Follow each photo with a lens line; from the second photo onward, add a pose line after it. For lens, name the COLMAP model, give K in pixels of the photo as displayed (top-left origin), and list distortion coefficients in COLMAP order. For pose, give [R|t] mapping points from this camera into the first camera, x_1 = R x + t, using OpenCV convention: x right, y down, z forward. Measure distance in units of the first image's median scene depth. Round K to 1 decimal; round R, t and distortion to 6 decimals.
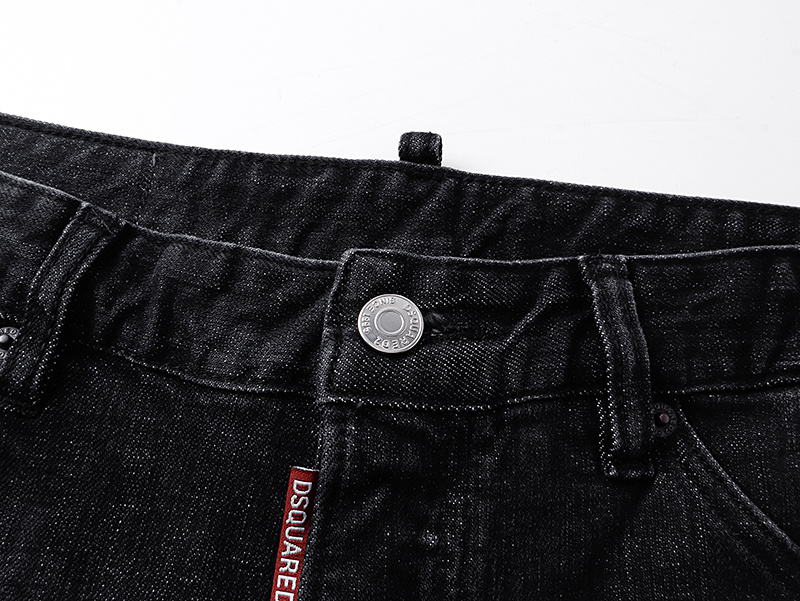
lens RADIAL K [[766.2, 0, 400.0], [0, 766.2, 300.5], [0, 0, 1]] dist [0.002429, -0.006797]
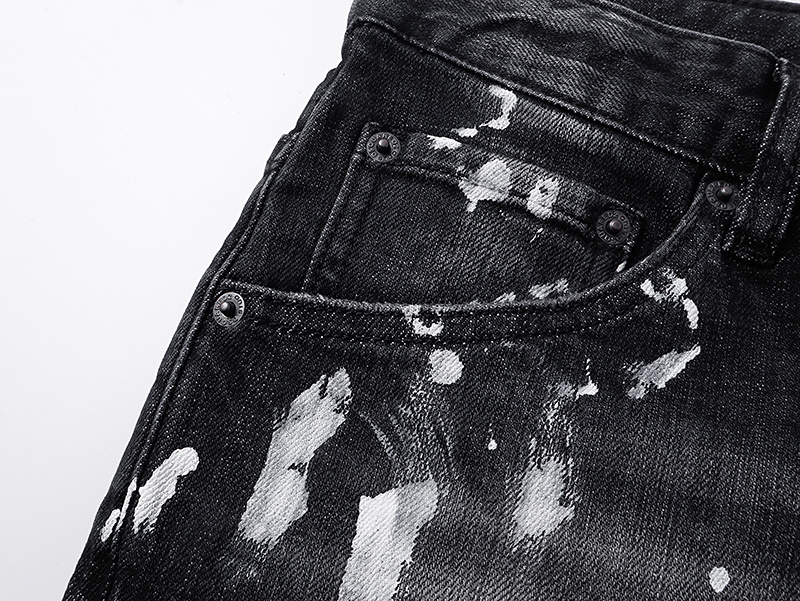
lens RADIAL K [[766.2, 0, 400.0], [0, 766.2, 300.5], [0, 0, 1]] dist [0.002429, -0.006797]
pose [[0.988366, 0.044873, -0.145325, -0.801437], [-0.036541, 0.997559, 0.059504, 0.152391], [0.147640, -0.053501, 0.987593, -0.062194]]
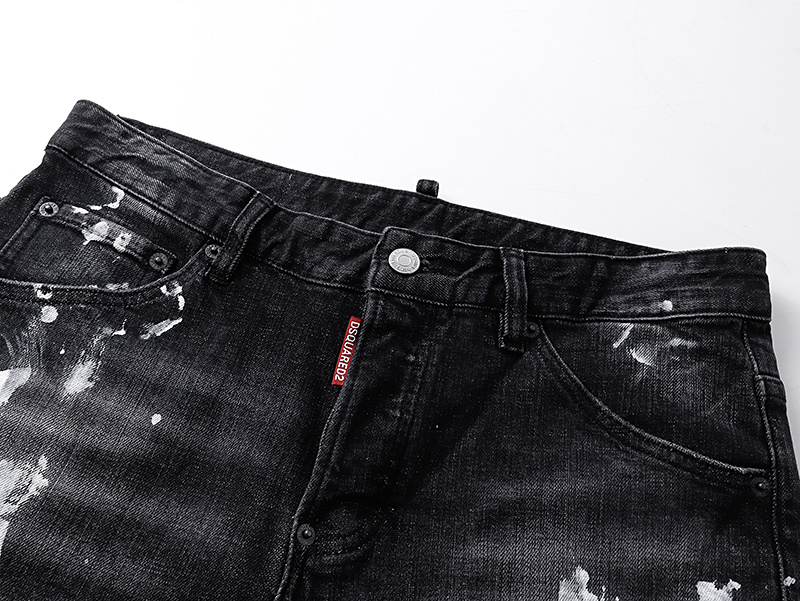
lens RADIAL K [[726.7, 0, 374.3], [0, 726.7, 299.2], [0, 0, 1]] dist [-0.000708, 0.000757]
pose [[0.991606, 0.126993, -0.024300, -0.030802], [-0.129011, 0.984266, -0.120737, 0.368221], [0.008585, 0.122859, 0.992387, -0.918404]]
